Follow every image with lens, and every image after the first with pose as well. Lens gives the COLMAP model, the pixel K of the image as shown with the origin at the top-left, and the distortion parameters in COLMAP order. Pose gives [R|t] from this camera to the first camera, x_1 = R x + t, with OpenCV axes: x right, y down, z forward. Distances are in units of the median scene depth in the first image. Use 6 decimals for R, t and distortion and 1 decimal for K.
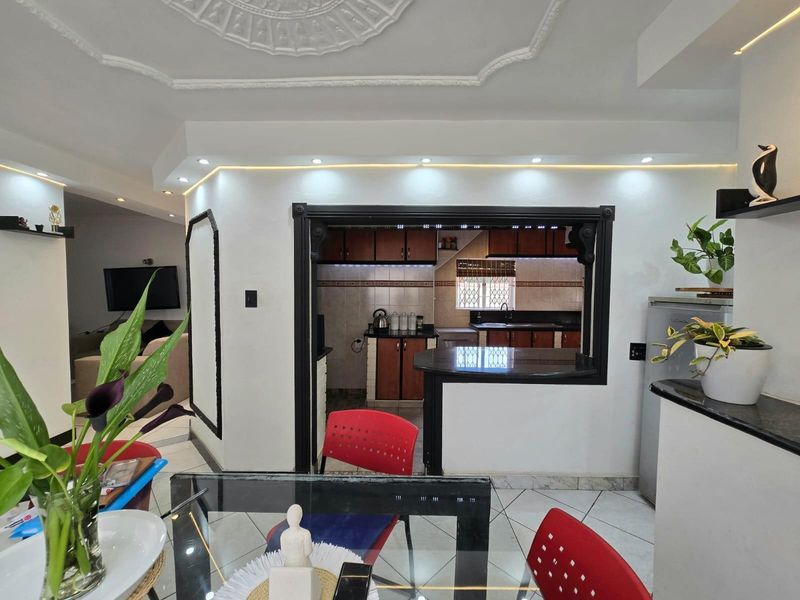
lens RADIAL K [[329.4, 0, 401.5], [0, 329.4, 300.0], [0, 0, 1]] dist [0.000498, -0.000549]
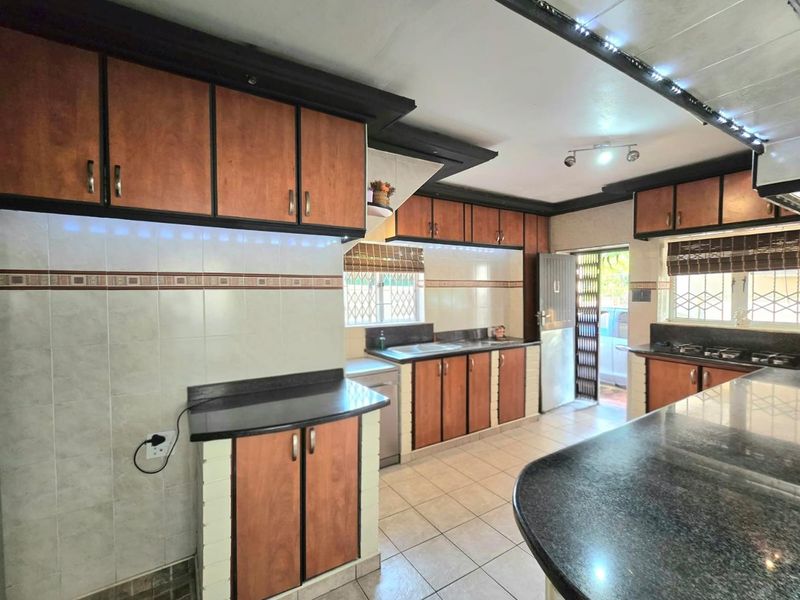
lens RADIAL K [[367.8, 0, 396.6], [0, 367.8, 299.7], [0, 0, 1]] dist [-0.003075, -0.000122]
pose [[0.858642, -0.022505, 0.512082, -0.085294], [0.030575, 0.999506, -0.007341, -0.013873], [-0.511664, 0.021961, 0.858905, 0.408714]]
